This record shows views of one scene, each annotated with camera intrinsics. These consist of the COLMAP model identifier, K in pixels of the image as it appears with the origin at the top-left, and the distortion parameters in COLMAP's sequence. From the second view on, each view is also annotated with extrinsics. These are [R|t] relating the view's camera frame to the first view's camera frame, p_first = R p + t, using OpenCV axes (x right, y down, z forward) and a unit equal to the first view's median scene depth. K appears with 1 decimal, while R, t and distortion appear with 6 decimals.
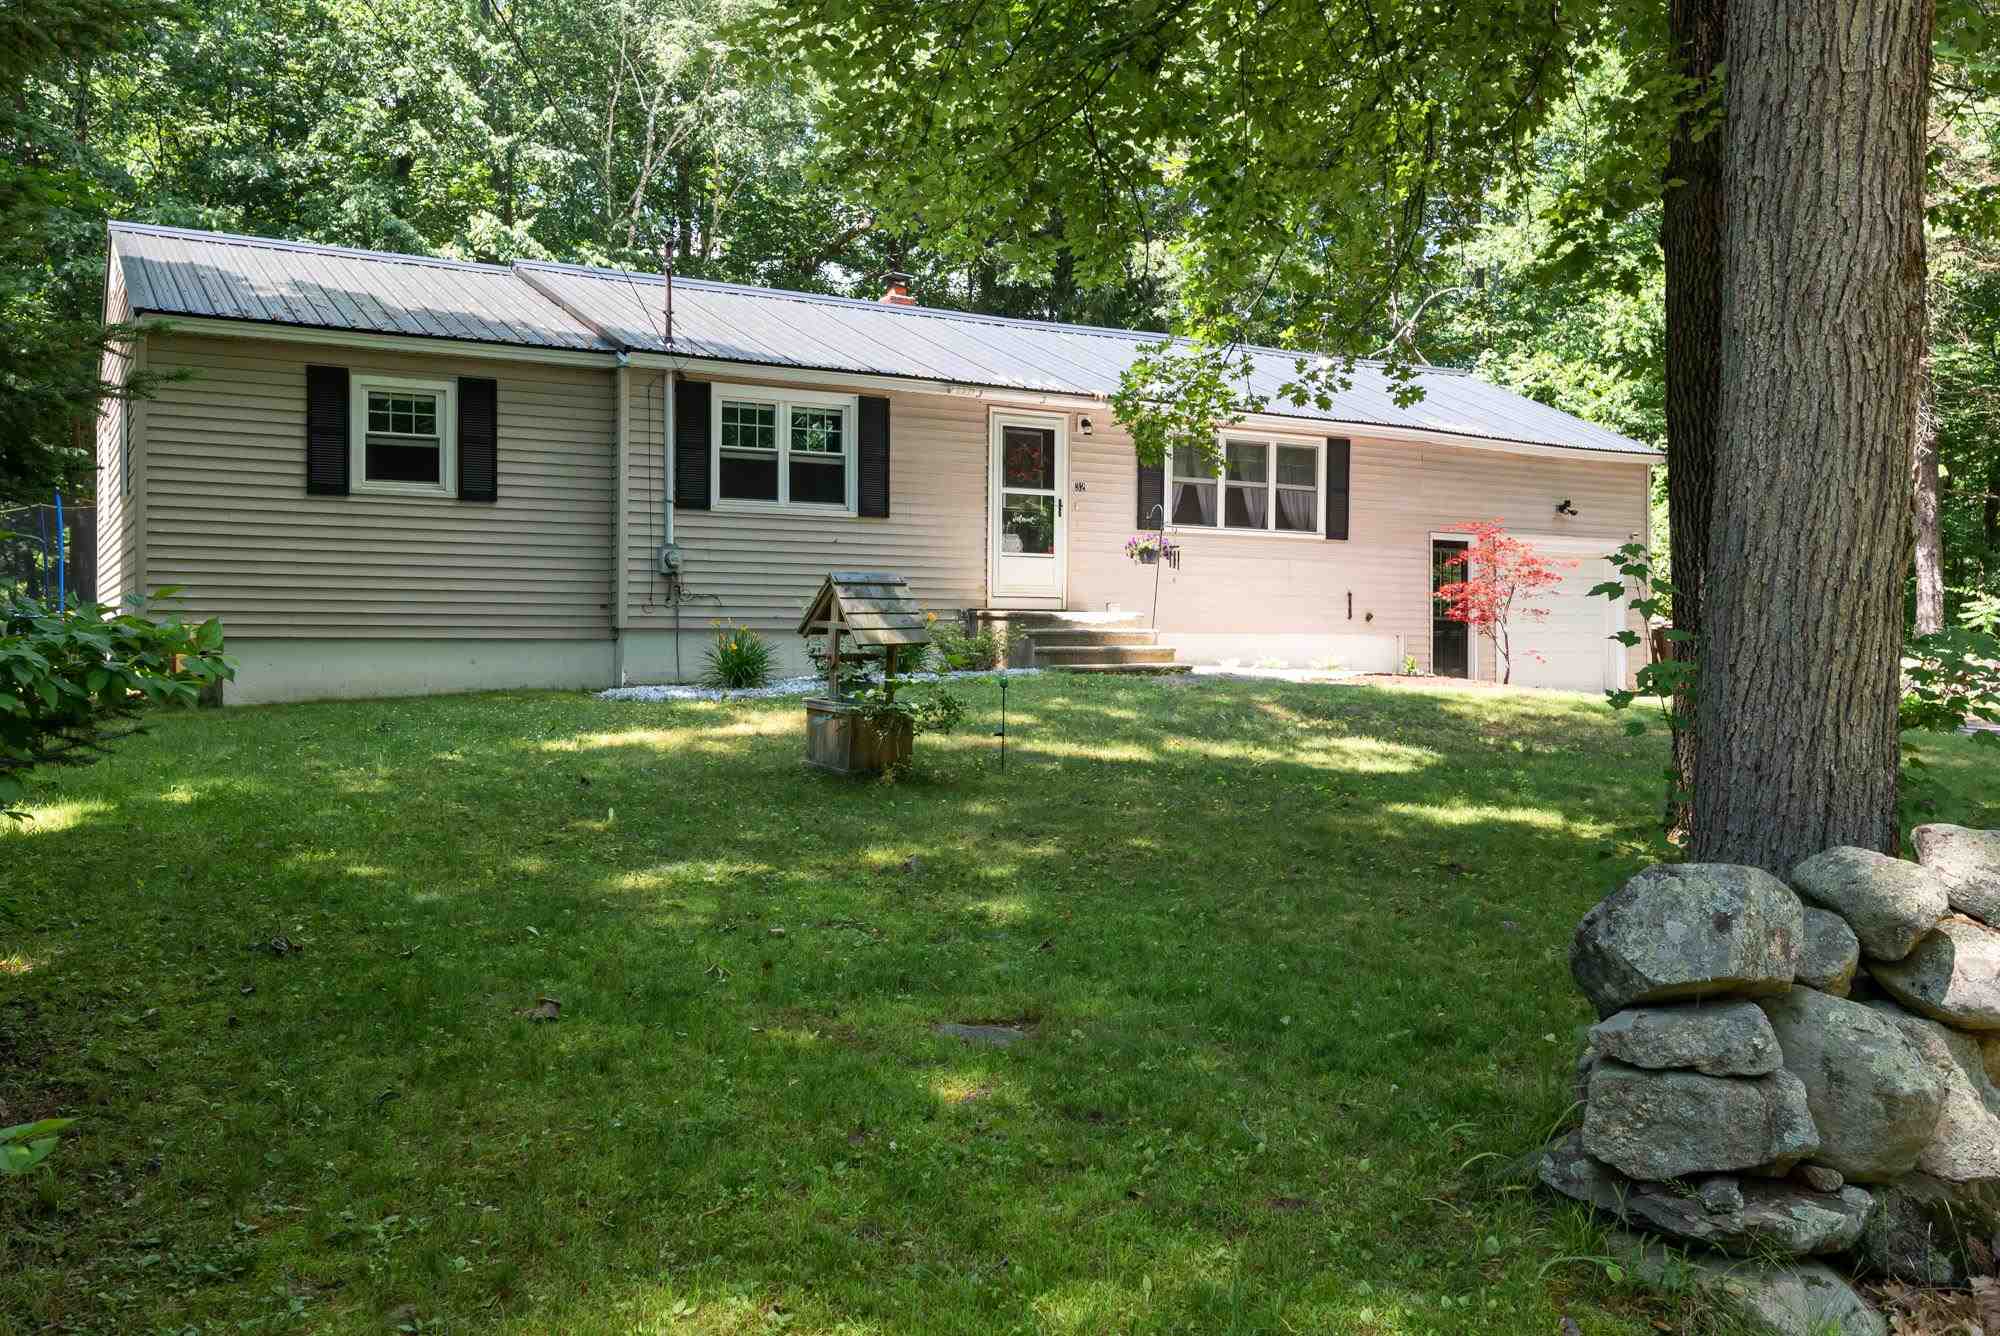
lens RADIAL K [[1494.9, 0, 1000.0], [0, 1494.9, 668.0], [0, 0, 1]] dist [-0.005311, 0.000307]
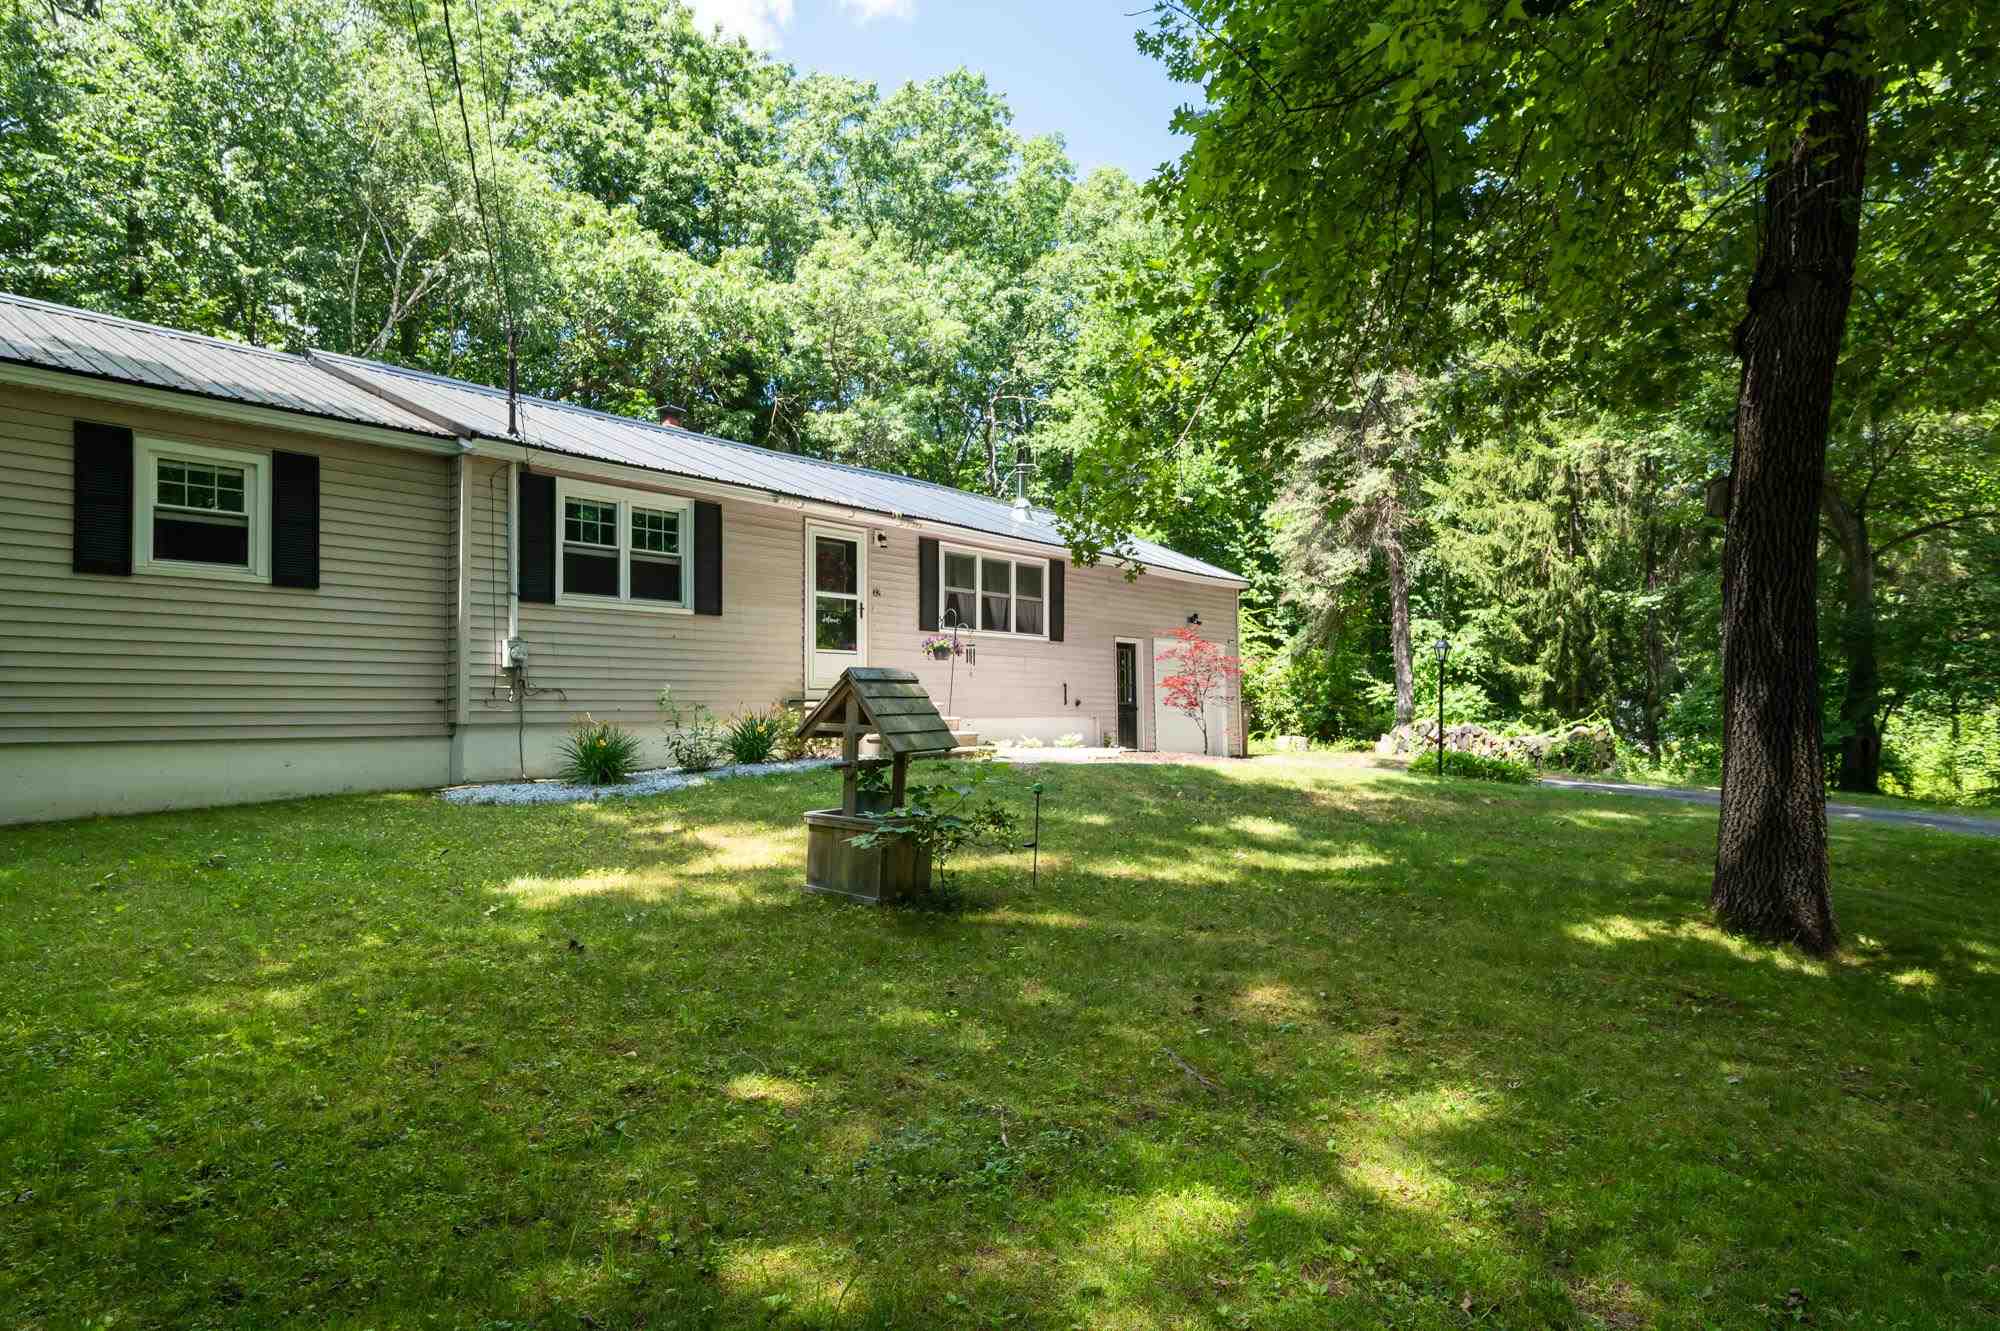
lens RADIAL K [[1074.1, 0, 1000.3], [0, 1074.1, 694.1], [0, 0, 1]] dist [0.002842, -0.000499]
pose [[0.951976, -0.003953, 0.306146, -0.130246], [0.015289, 0.999283, -0.034639, -0.015953], [-0.305789, 0.037656, 0.951354, 0.226687]]
